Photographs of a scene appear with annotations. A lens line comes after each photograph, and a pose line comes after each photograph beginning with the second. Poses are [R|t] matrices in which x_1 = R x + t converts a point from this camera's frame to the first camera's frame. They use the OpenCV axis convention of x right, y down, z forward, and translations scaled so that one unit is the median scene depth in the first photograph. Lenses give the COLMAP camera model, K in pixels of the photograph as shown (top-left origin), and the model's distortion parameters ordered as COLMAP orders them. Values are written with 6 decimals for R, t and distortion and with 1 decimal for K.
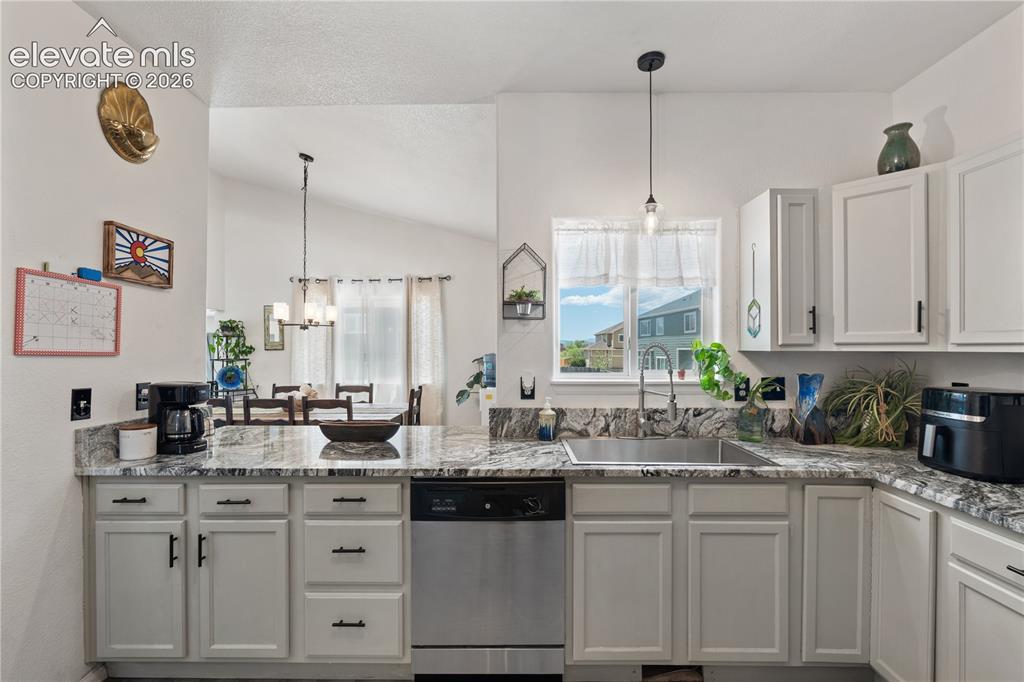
lens RADIAL K [[457.8, 0, 509.0], [0, 457.8, 344.7], [0, 0, 1]] dist [0.001921, -0.001381]
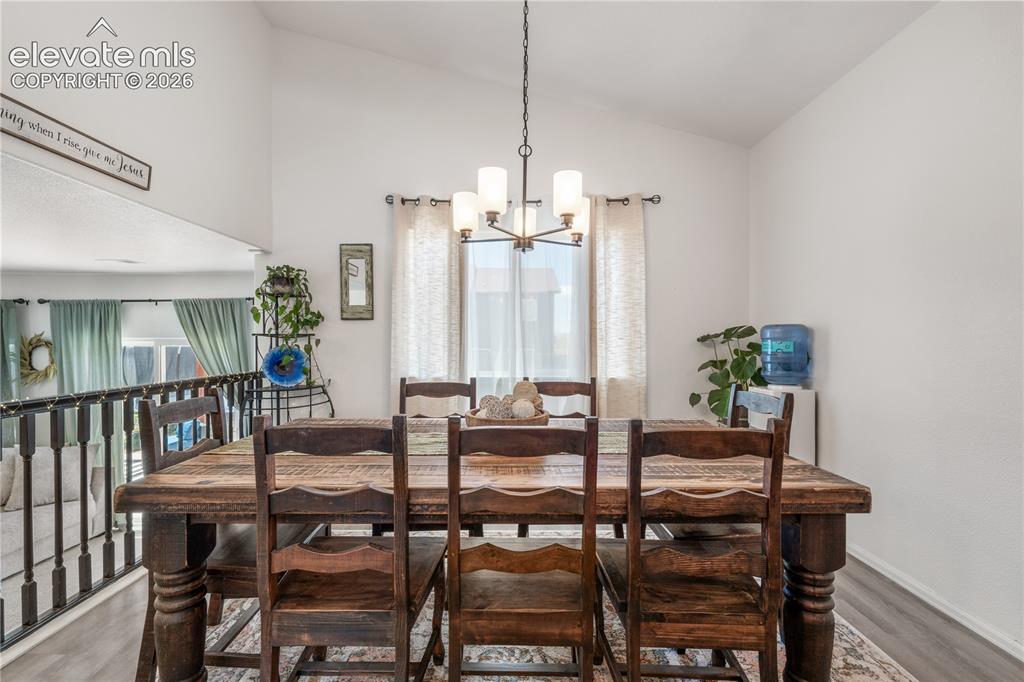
lens RADIAL K [[457.8, 0, 500.0], [0, 457.8, 336.2], [0, 0, 1]] dist [0.001921, -0.001381]
pose [[0.999583, 0.005203, 0.028386, -0.874880], [-0.005284, 0.999982, 0.002749, 0.076647], [-0.028372, -0.002898, 0.999593, 1.029536]]
